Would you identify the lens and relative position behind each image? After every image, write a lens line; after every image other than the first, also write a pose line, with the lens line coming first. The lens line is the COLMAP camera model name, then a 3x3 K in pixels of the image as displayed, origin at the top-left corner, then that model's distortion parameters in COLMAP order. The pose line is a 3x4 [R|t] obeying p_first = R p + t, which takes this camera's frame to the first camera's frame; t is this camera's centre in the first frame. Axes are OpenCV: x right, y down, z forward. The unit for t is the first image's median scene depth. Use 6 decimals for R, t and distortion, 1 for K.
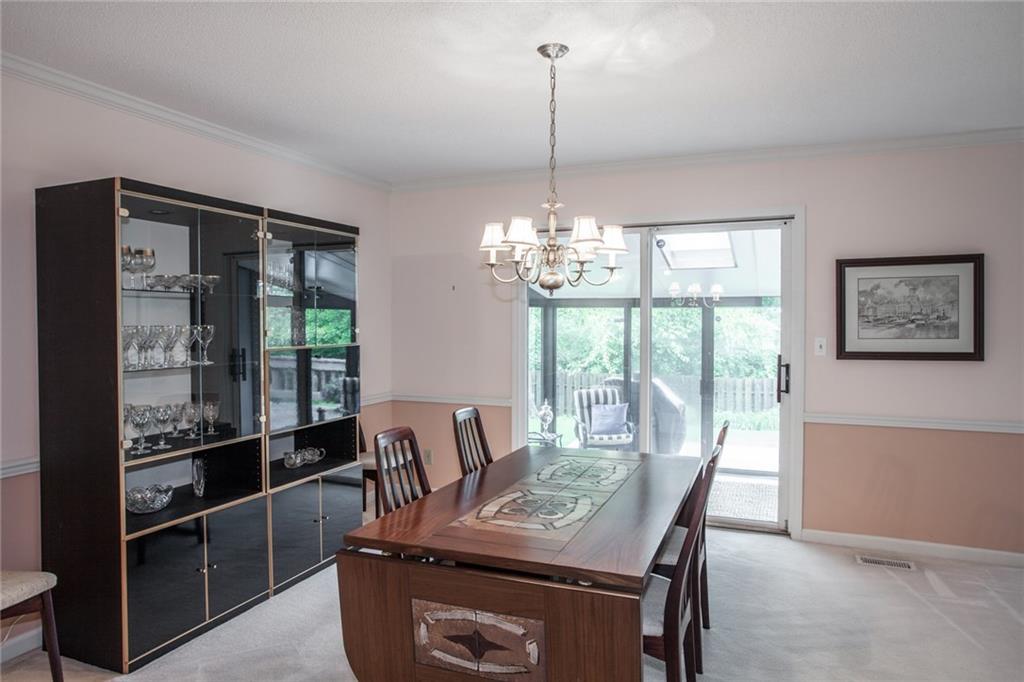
lens RADIAL K [[654.3, 0, 502.6], [0, 654.3, 336.0], [0, 0, 1]] dist [-0.019997, -0.001100]
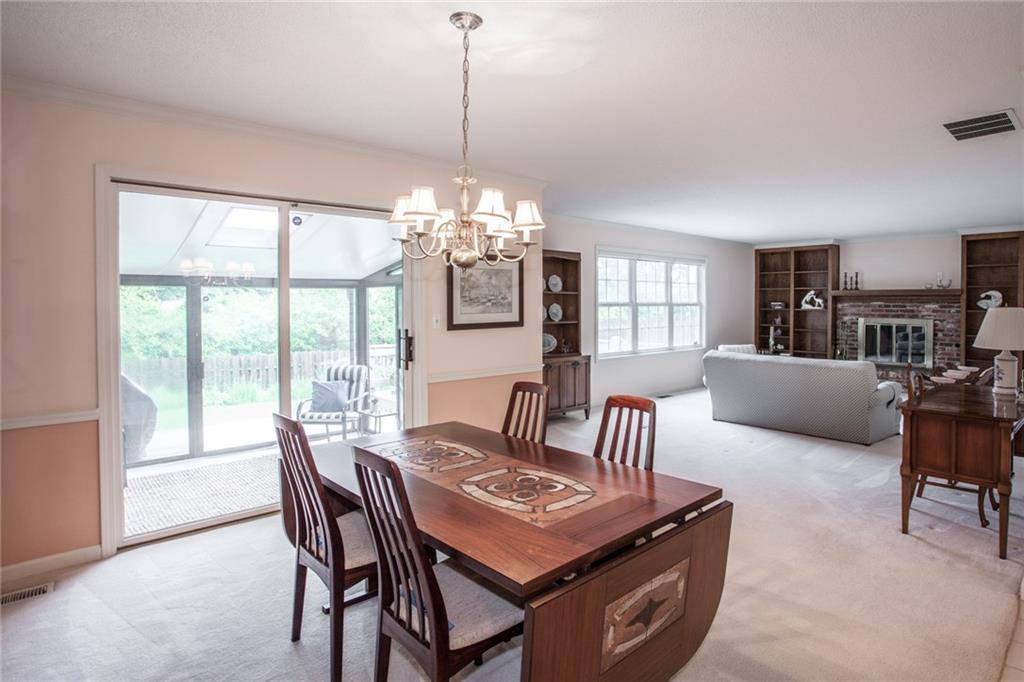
lens RADIAL K [[559.2, 0, 567.3], [0, 559.2, 318.8], [0, 0, 1]] dist [-0.039541, 0.002336]
pose [[0.396472, -0.030459, 0.917542, -0.620851], [0.022582, 0.999471, 0.023421, -0.011738], [-0.917769, 0.011434, 0.396950, 0.538376]]
